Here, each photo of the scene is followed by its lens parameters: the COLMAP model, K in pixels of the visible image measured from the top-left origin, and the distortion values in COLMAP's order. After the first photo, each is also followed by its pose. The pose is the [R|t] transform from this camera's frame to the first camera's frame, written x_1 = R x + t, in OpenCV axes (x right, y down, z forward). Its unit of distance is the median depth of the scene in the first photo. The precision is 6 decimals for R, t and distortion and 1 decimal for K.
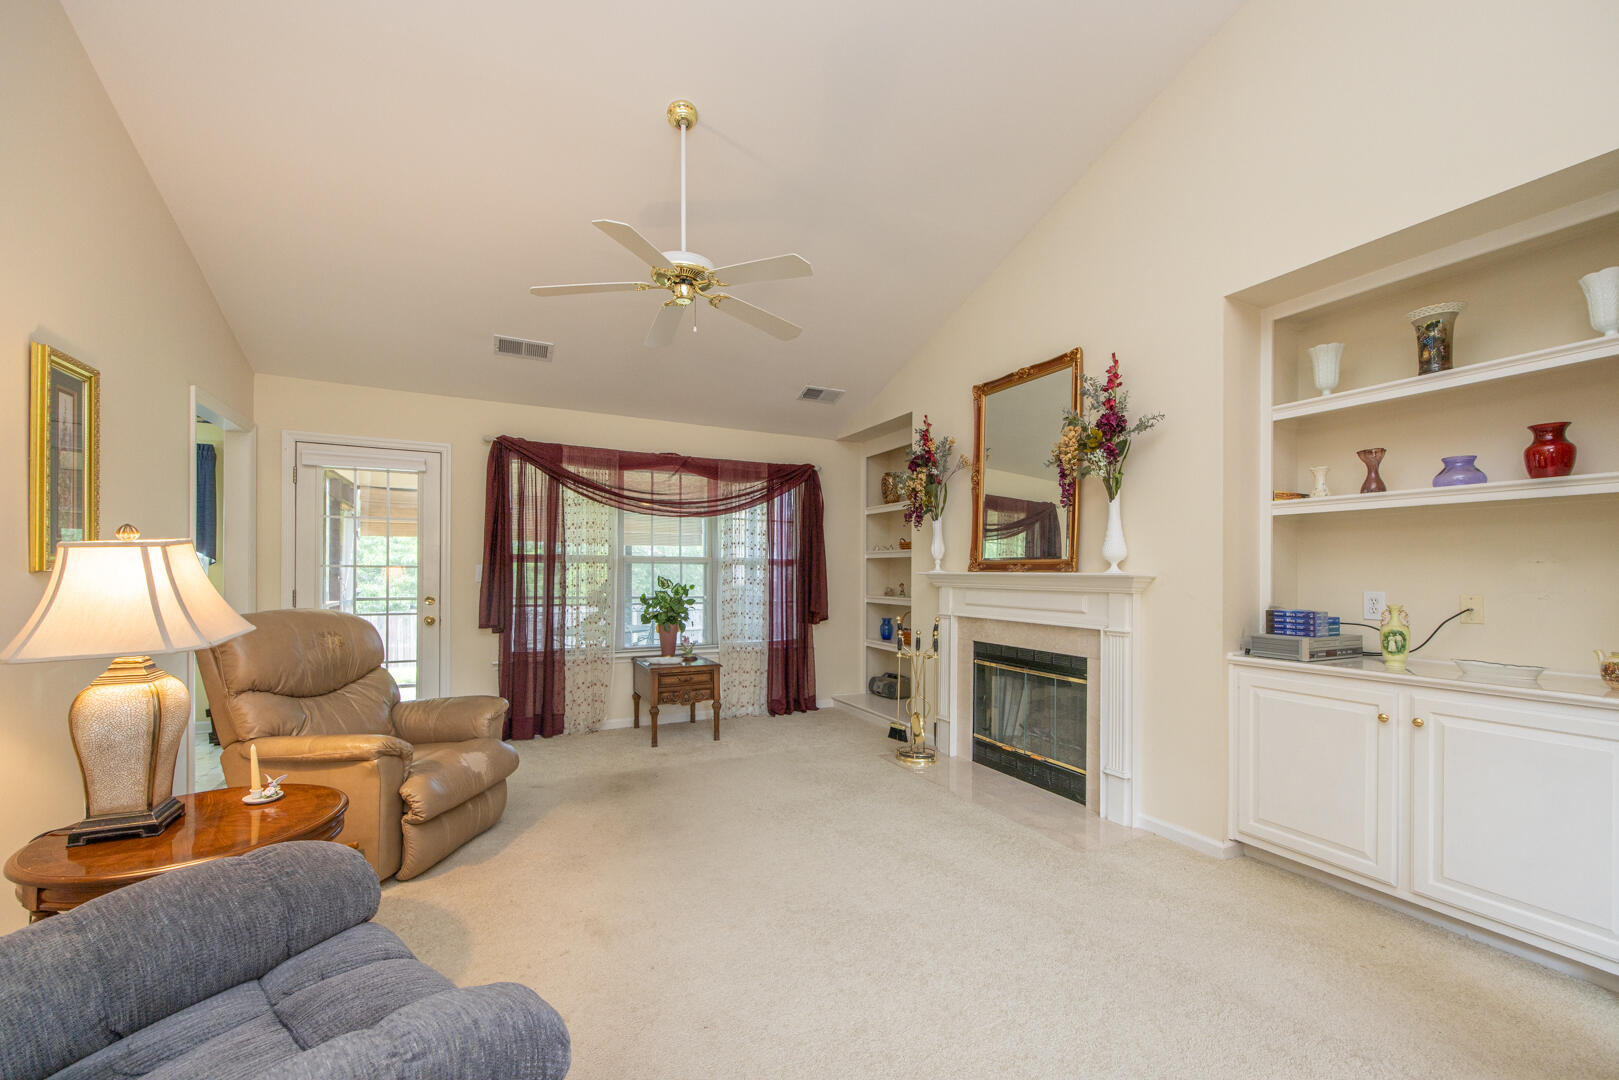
lens RADIAL K [[647.0, 0, 816.3], [0, 647.0, 561.7], [0, 0, 1]] dist [0.001506, -0.000099]
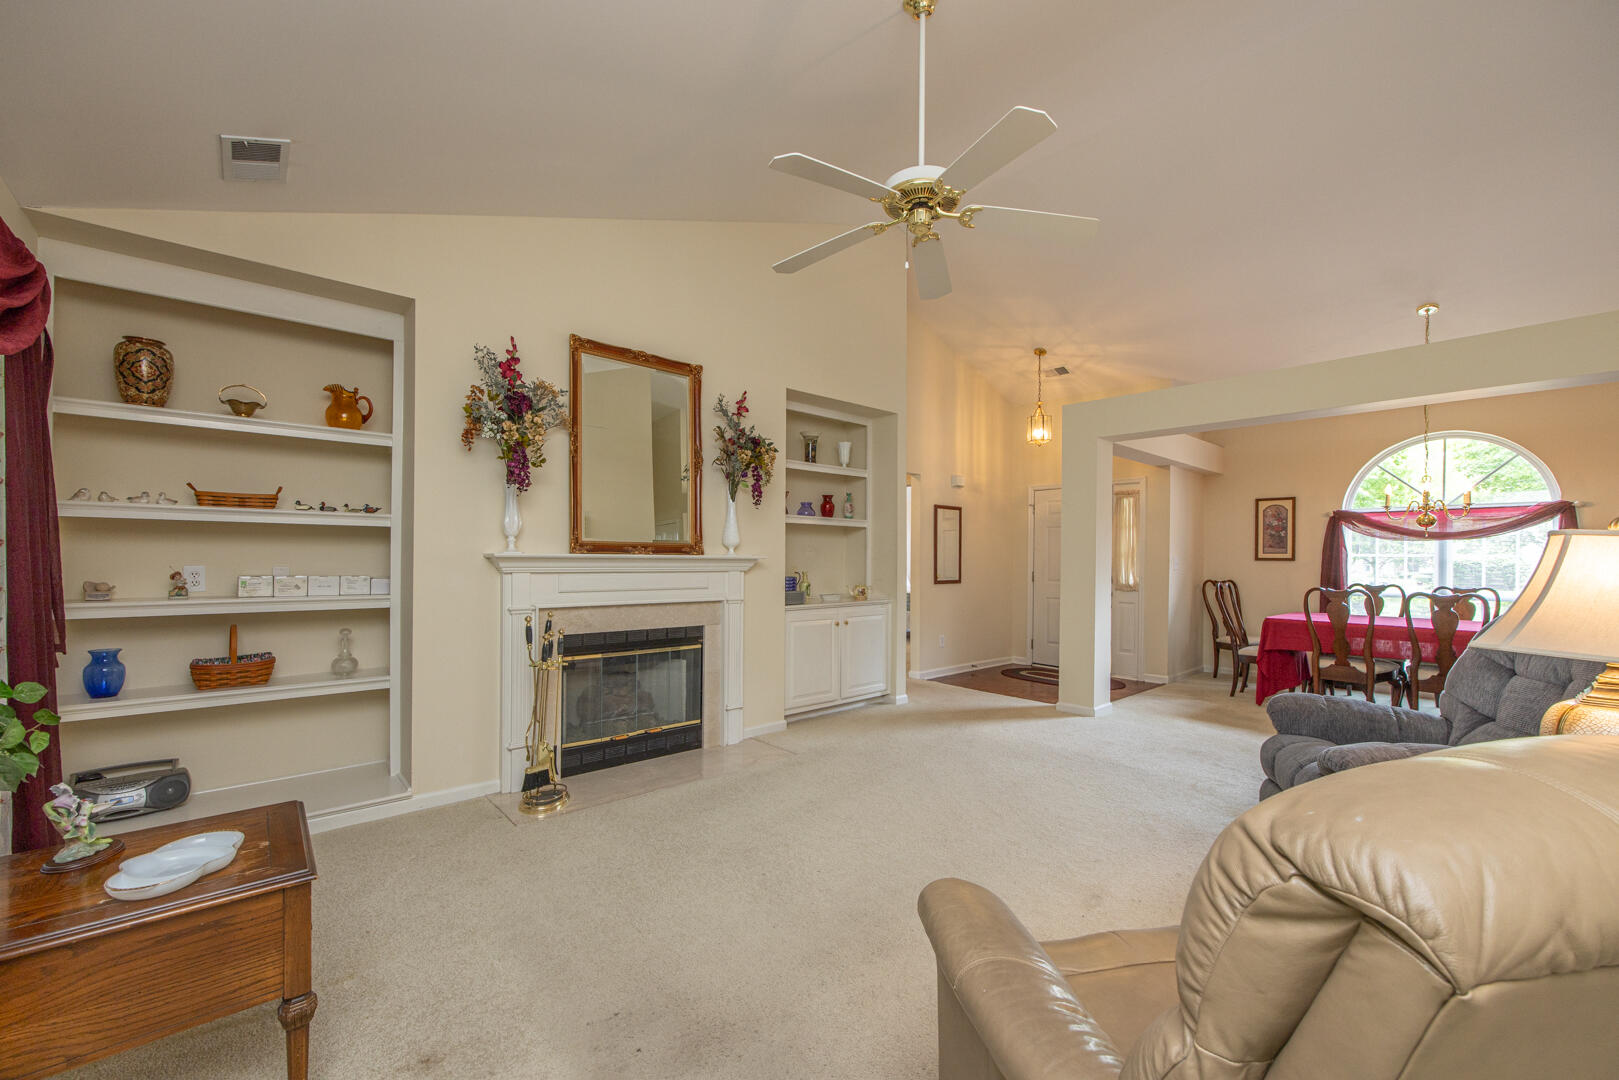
lens RADIAL K [[647.0, 0, 805.4], [0, 647.0, 543.8], [0, 0, 1]] dist [0.001506, -0.000099]
pose [[-0.243337, 0.012253, 0.969864, -0.591118], [-0.027281, 0.999438, -0.019471, 0.010093], [-0.969558, -0.031197, -0.242866, 0.818454]]
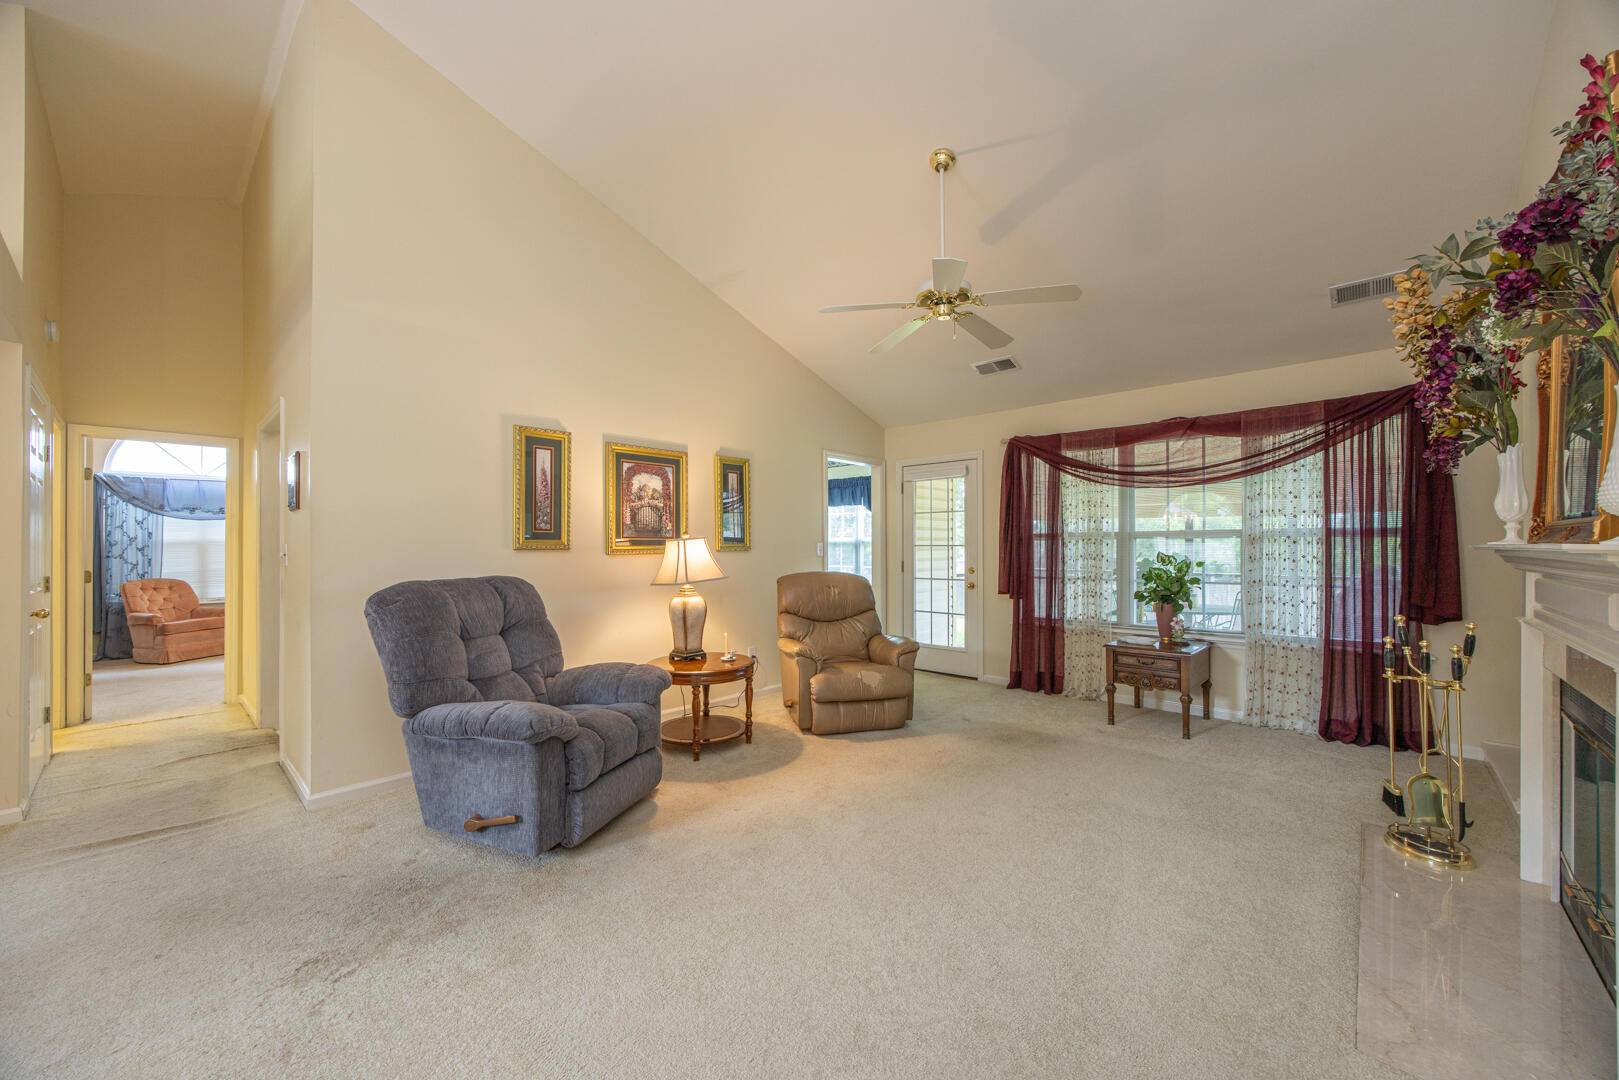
lens RADIAL K [[610.5, 0, 817.2], [0, 610.5, 541.8], [0, 0, 1]] dist [-0.000749, 0.000042]
pose [[0.349665, -0.018838, -0.936685, 0.453145], [0.021368, 0.999698, -0.012129, 0.008013], [0.936631, -0.015774, 0.349962, 0.246095]]
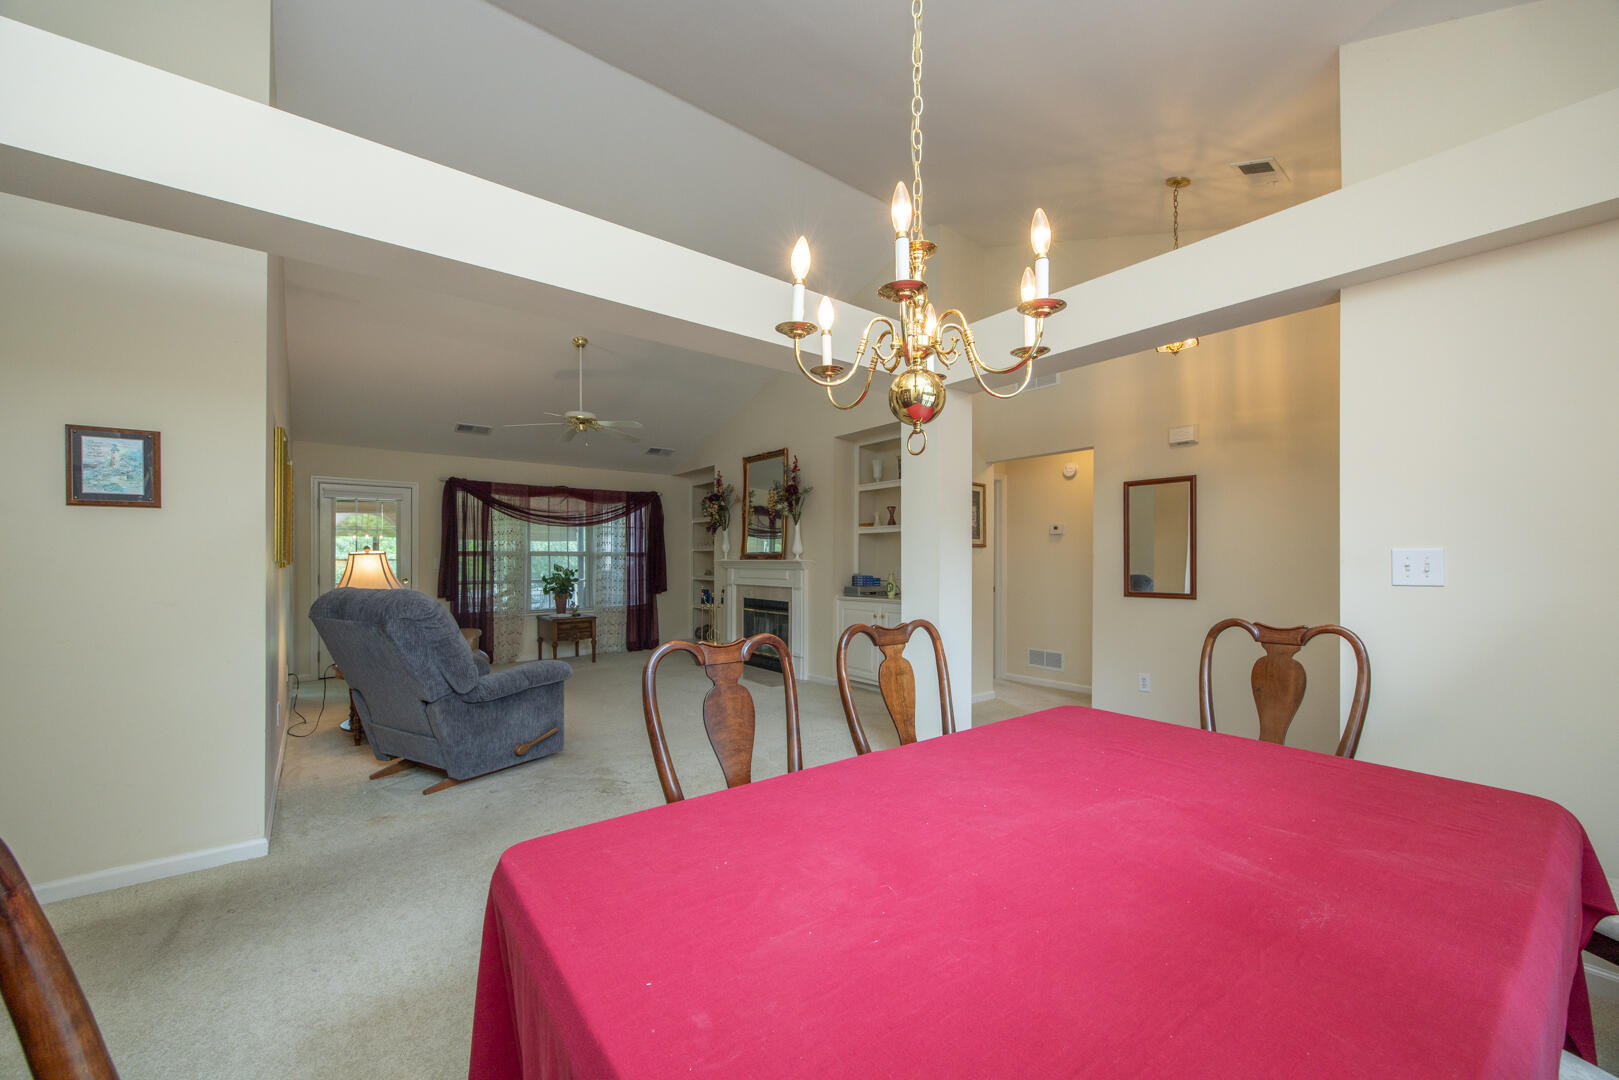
lens RADIAL K [[610.5, 0, 810.7], [0, 610.5, 543.3], [0, 0, 1]] dist [-0.000749, 0.000042]
pose [[0.978272, -0.003908, 0.207287, 0.066393], [0.005874, 0.999943, -0.008869, -0.012819], [-0.207241, 0.009894, 0.978240, -0.647162]]
